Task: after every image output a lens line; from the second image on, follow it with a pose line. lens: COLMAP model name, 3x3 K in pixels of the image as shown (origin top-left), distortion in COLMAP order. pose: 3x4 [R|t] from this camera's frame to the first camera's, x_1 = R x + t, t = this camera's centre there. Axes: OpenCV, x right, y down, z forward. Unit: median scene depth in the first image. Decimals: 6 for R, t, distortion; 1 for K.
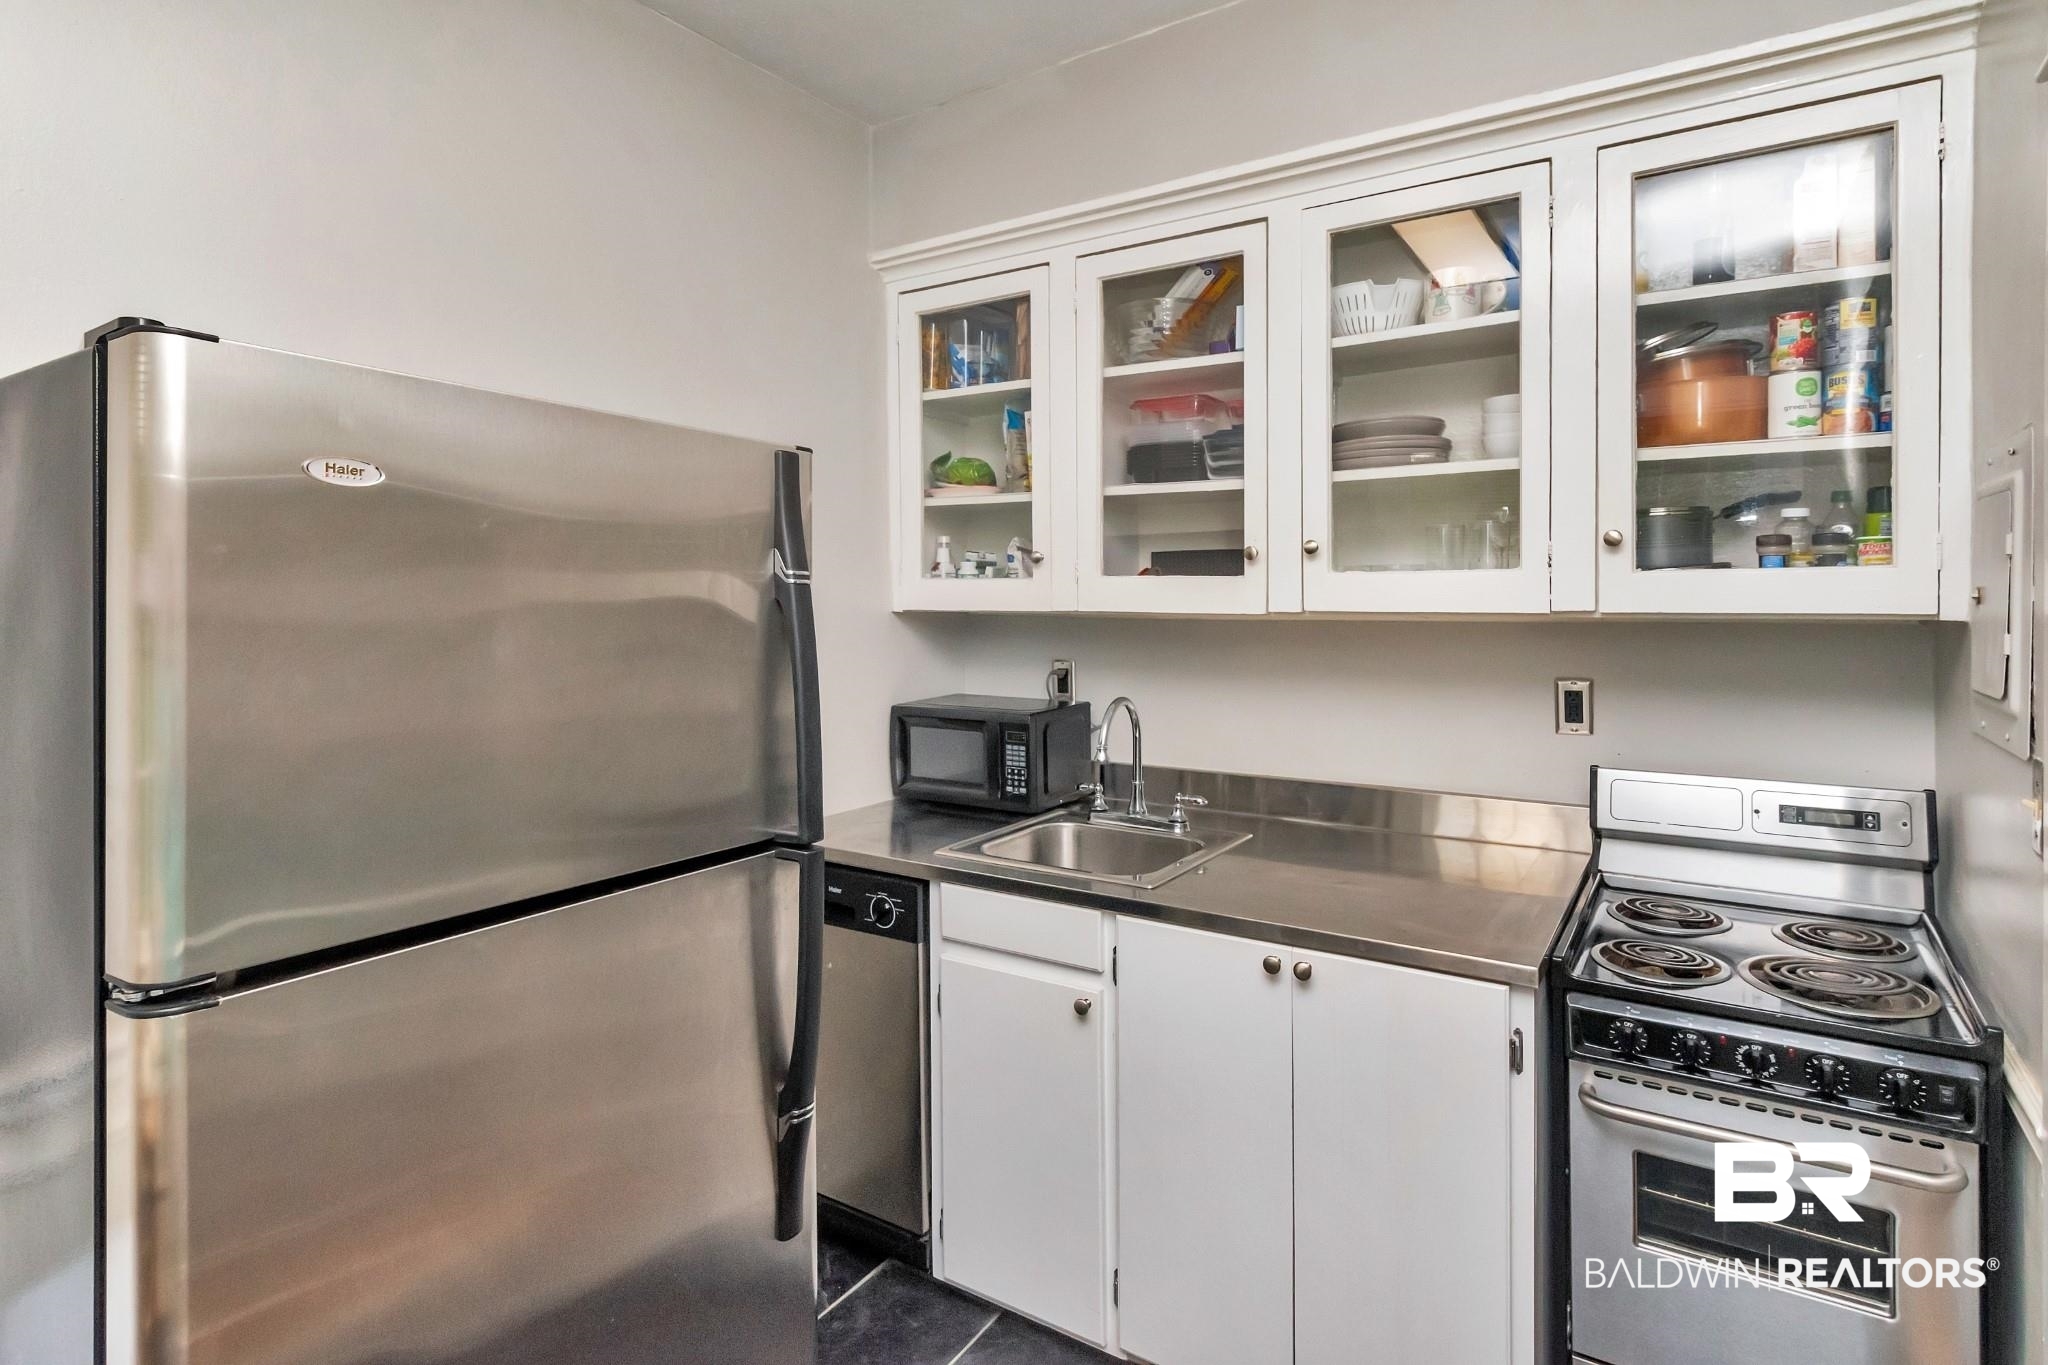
lens RADIAL K [[1063.0, 0, 1025.8], [0, 1063.0, 611.4], [0, 0, 1]] dist [0.000786, -0.000090]
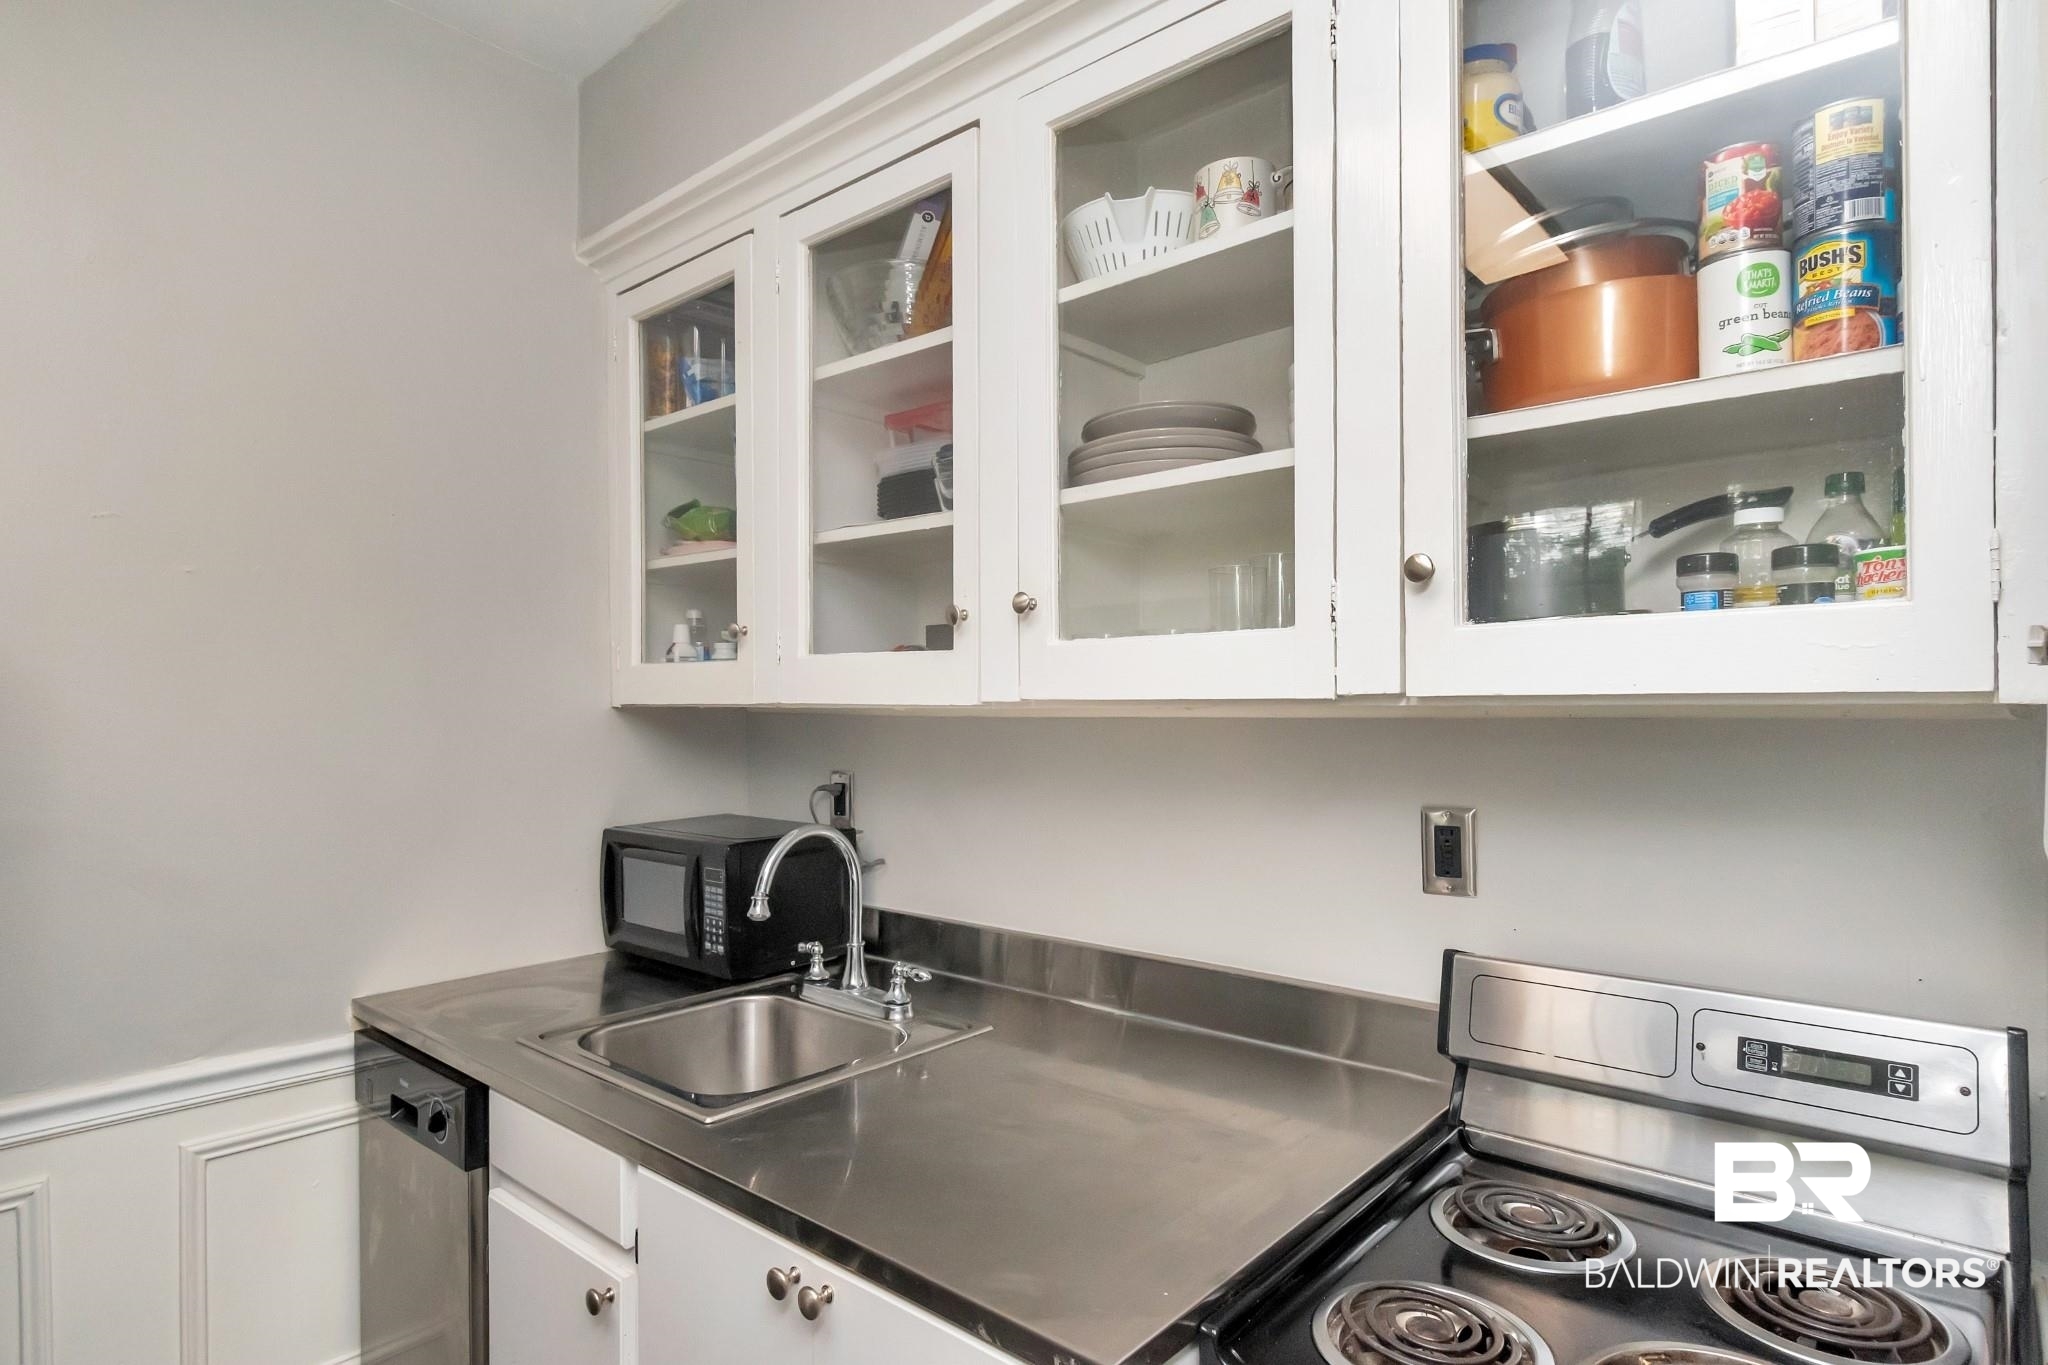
lens RADIAL K [[1101.9, 0, 1020.8], [0, 1101.9, 709.1], [0, 0, 1]] dist [-0.000276, -0.000118]
pose [[0.990318, -0.000008, -0.138820, 0.358370], [-0.001651, 0.999929, -0.011836, 0.013698], [0.138811, 0.011951, 0.990247, 0.318867]]
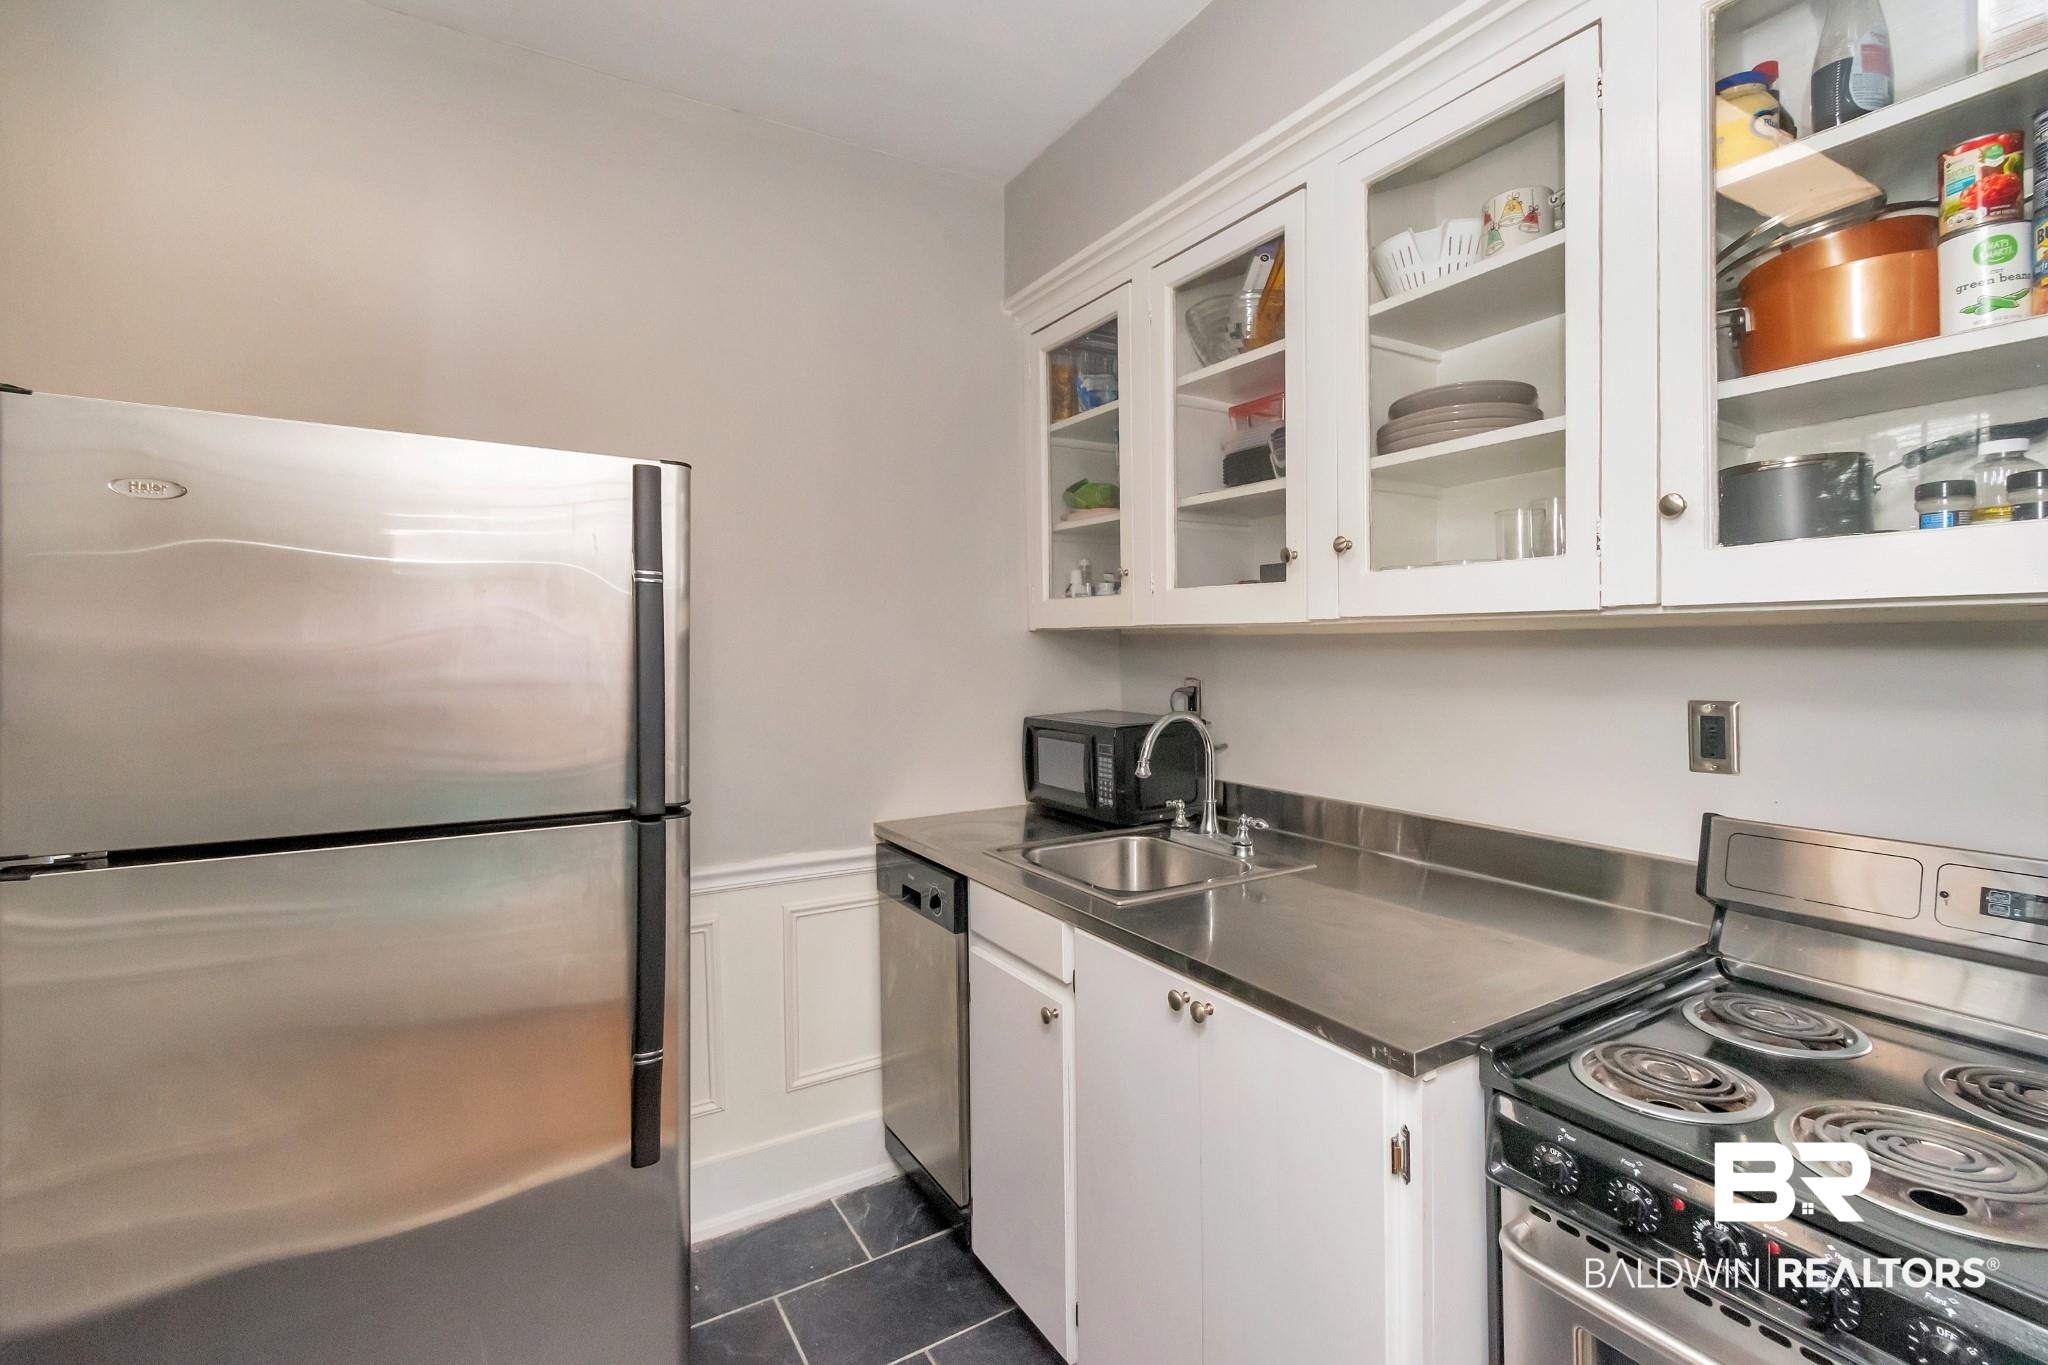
lens RADIAL K [[935.7, 0, 1029.0], [0, 935.7, 656.2], [0, 0, 1]] dist [0.001153, -0.000771]
pose [[0.901552, 0.000460, -0.432671, 0.366856], [0.001043, 0.999994, 0.003236, 0.029625], [0.432670, -0.003369, 0.901546, 0.183003]]
